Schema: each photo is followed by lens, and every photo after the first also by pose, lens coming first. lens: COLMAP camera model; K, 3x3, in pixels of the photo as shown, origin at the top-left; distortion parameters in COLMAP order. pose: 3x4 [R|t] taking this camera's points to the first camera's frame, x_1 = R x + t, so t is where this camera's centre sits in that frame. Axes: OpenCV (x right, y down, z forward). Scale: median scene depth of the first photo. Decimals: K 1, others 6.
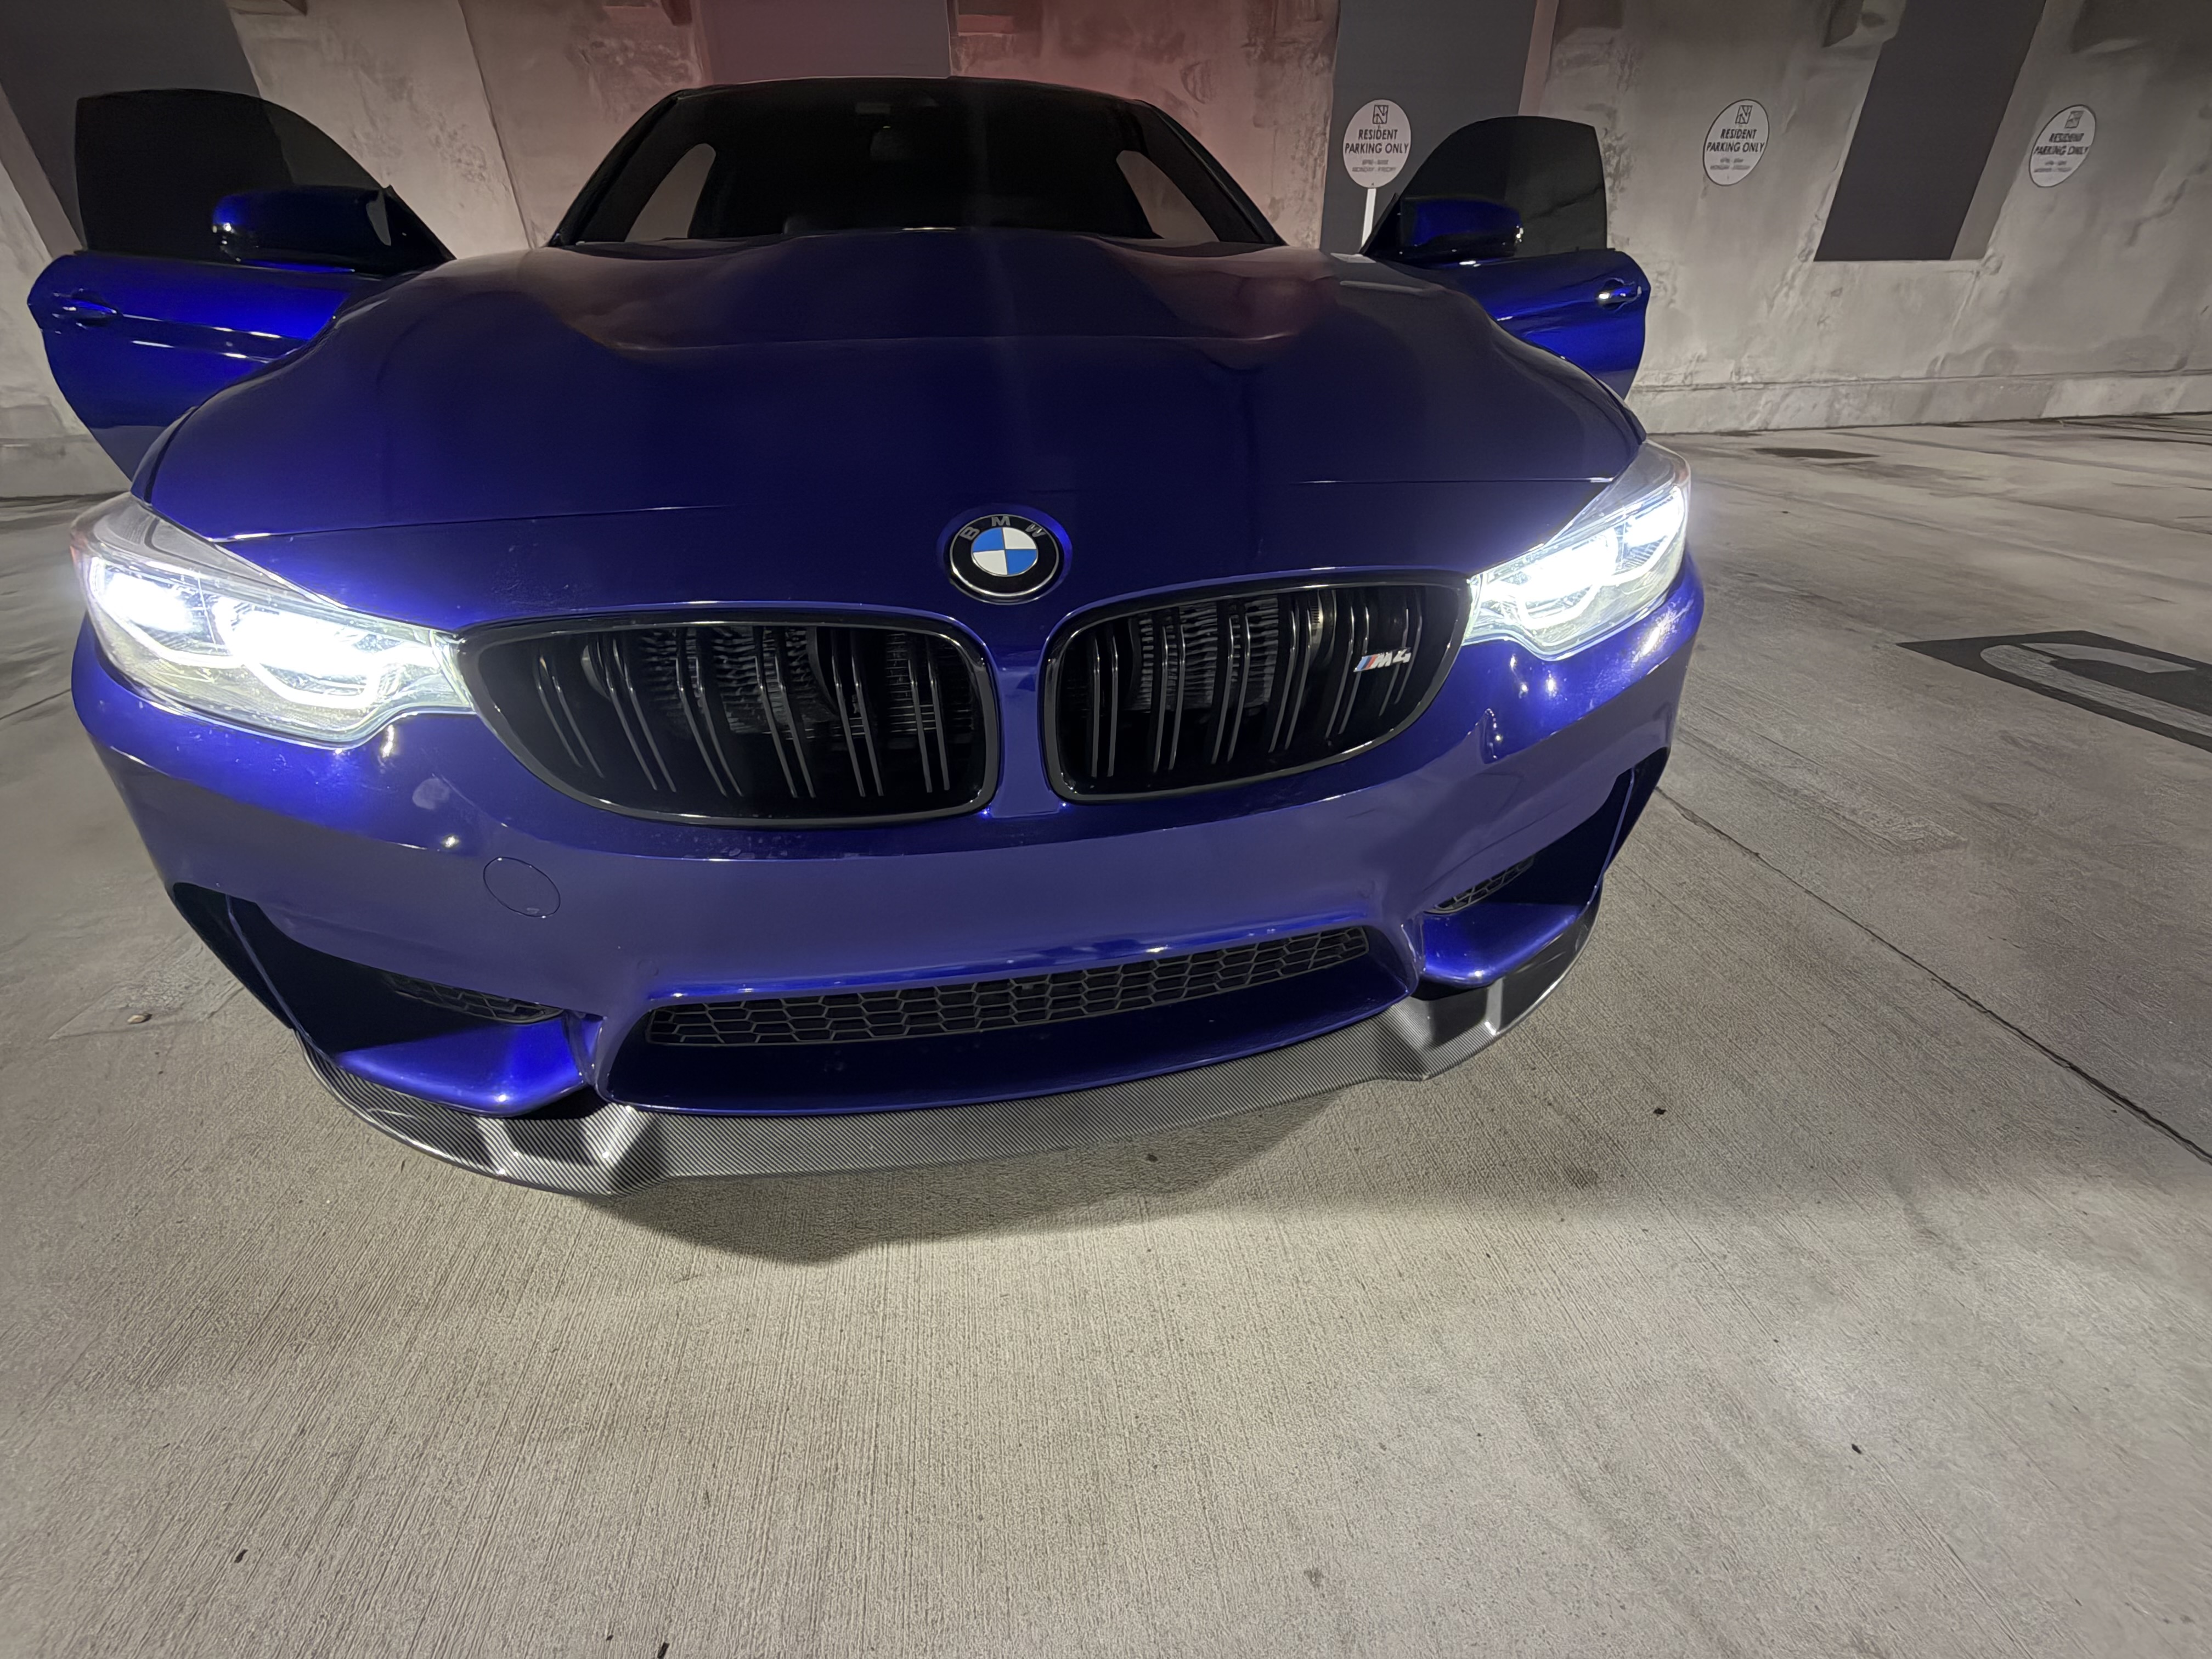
lens RADIAL K [[864.1, 0, 1106.0], [0, 864.1, 829.5], [0, 0, 1]] dist [-0.005629, 0.000416]
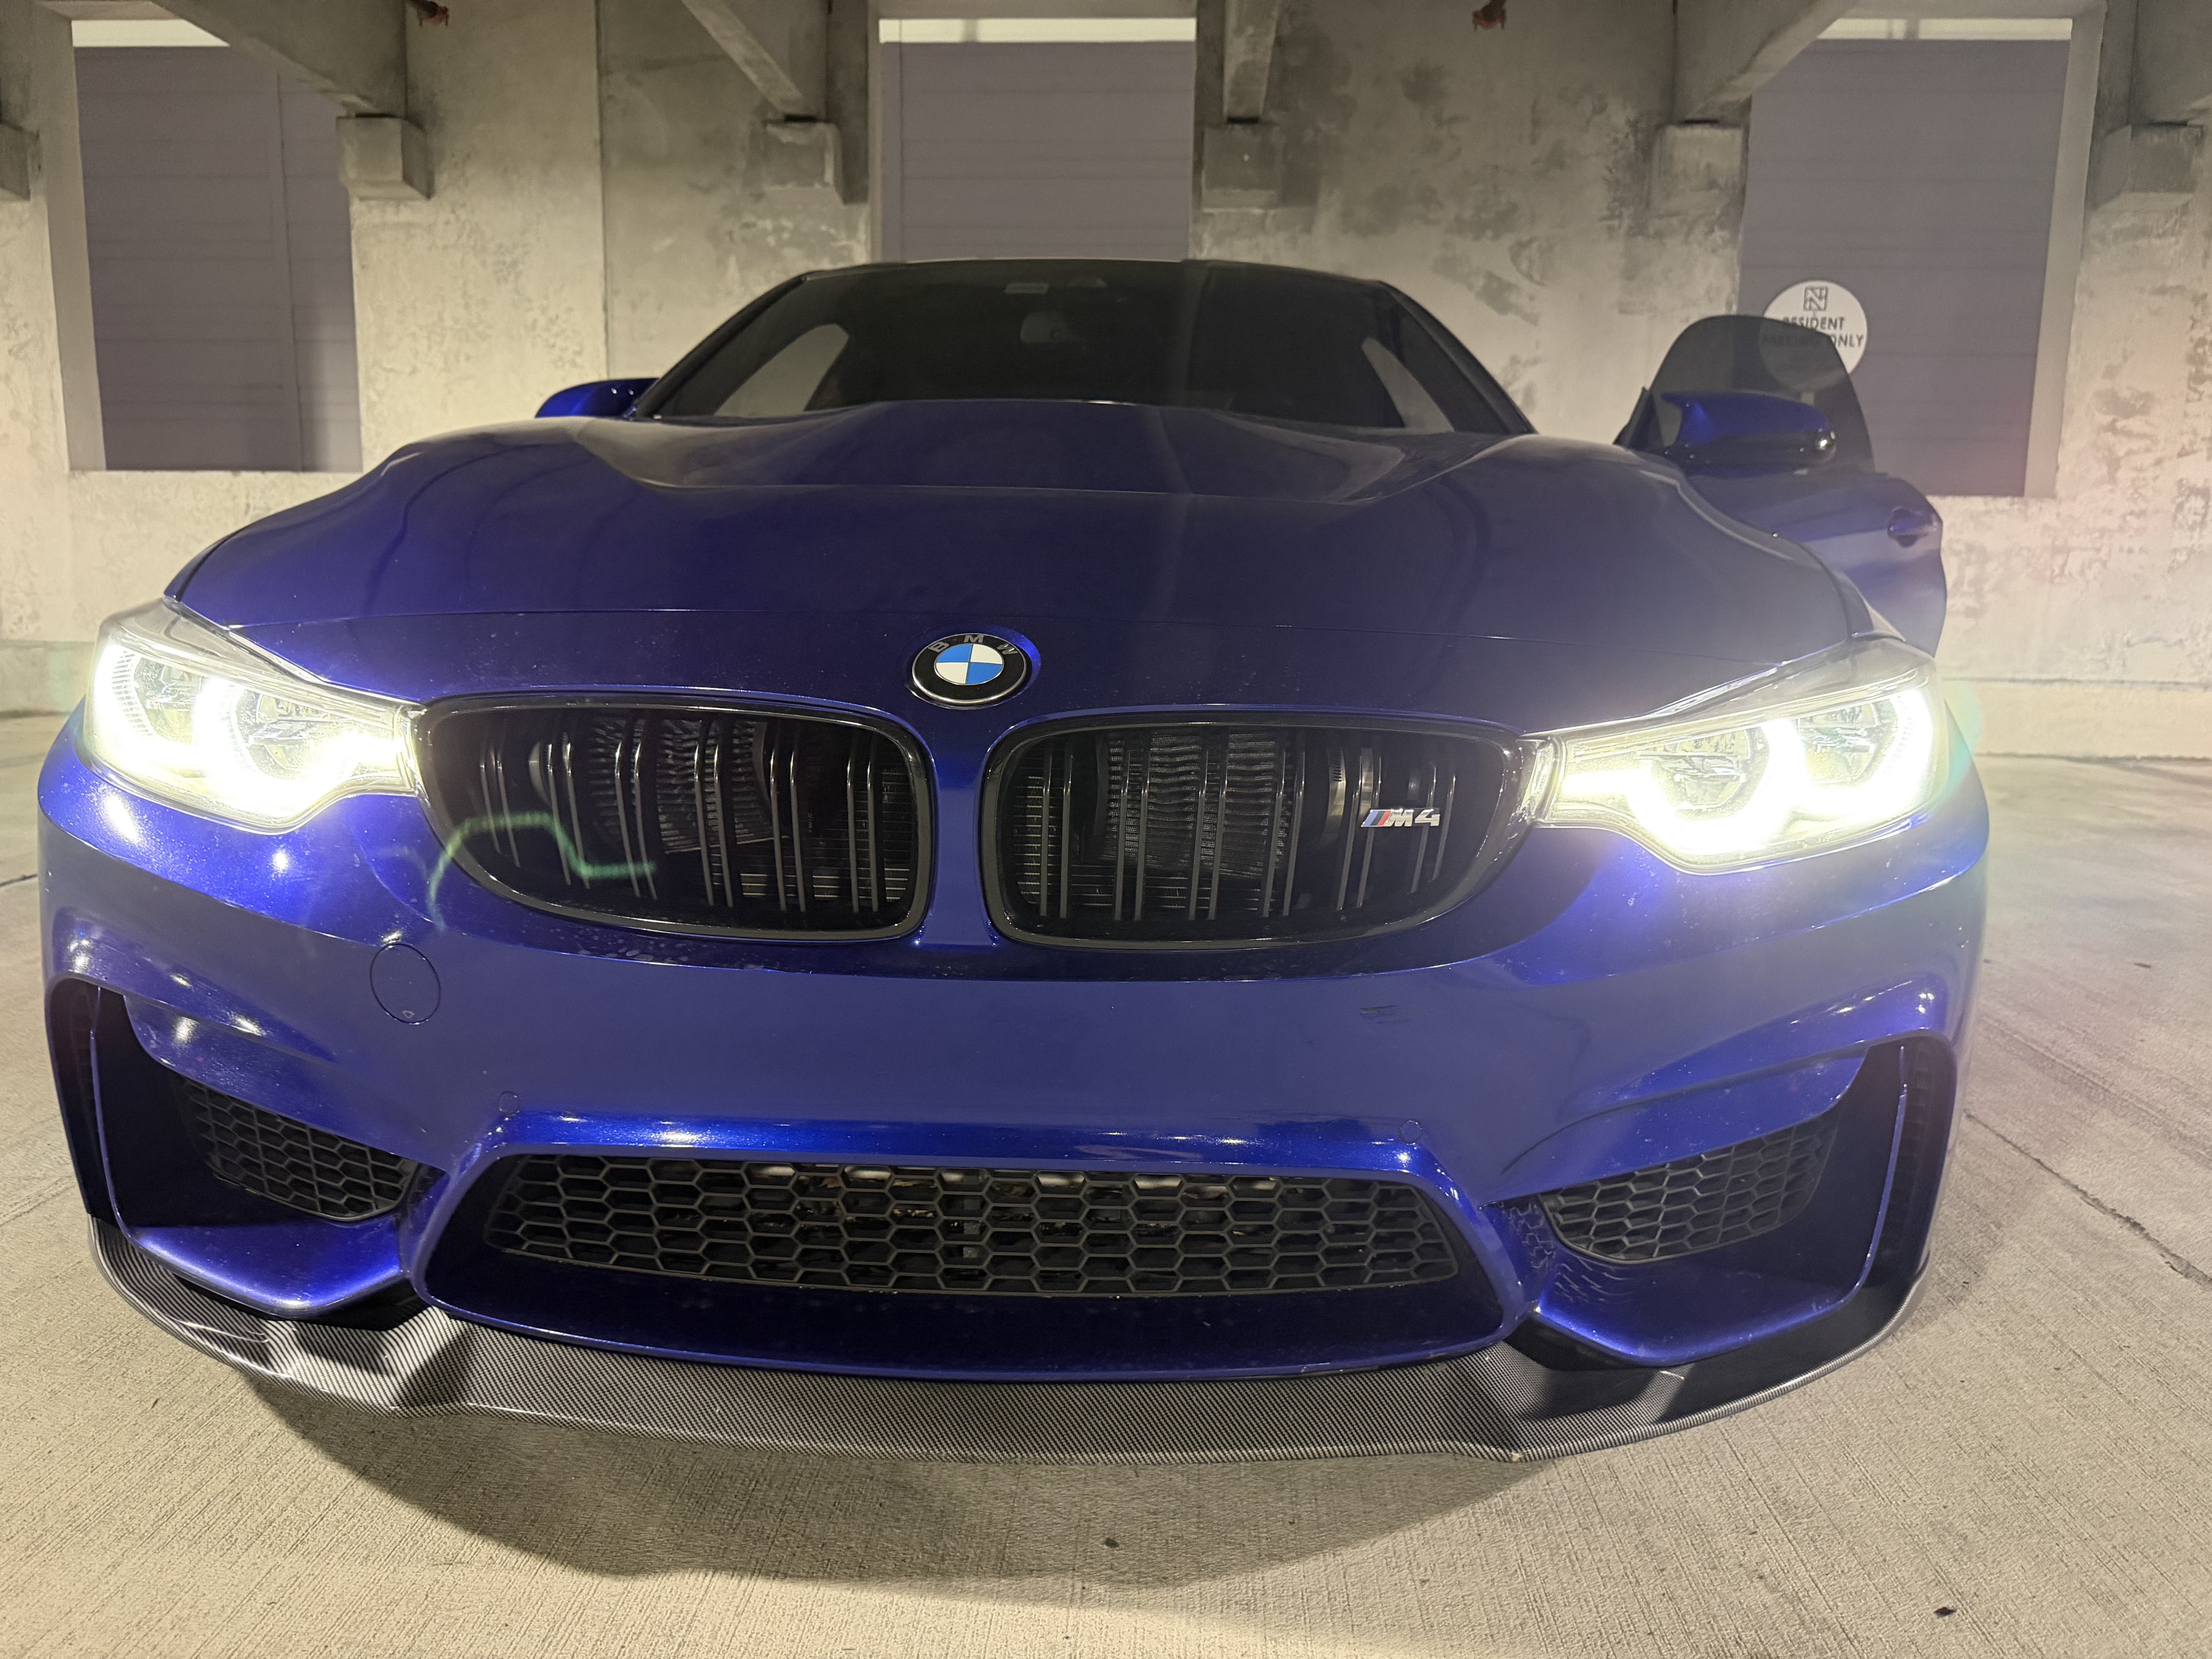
lens RADIAL K [[1538.8, 0, 1115.7], [0, 1538.8, 823.7], [0, 0, 1]] dist [-0.007971, -0.005867]
pose [[0.980120, 0.063112, -0.188099, 0.244799], [-0.126020, 0.930287, -0.344508, 0.266690], [0.153243, 0.361364, 0.919746, -0.308151]]
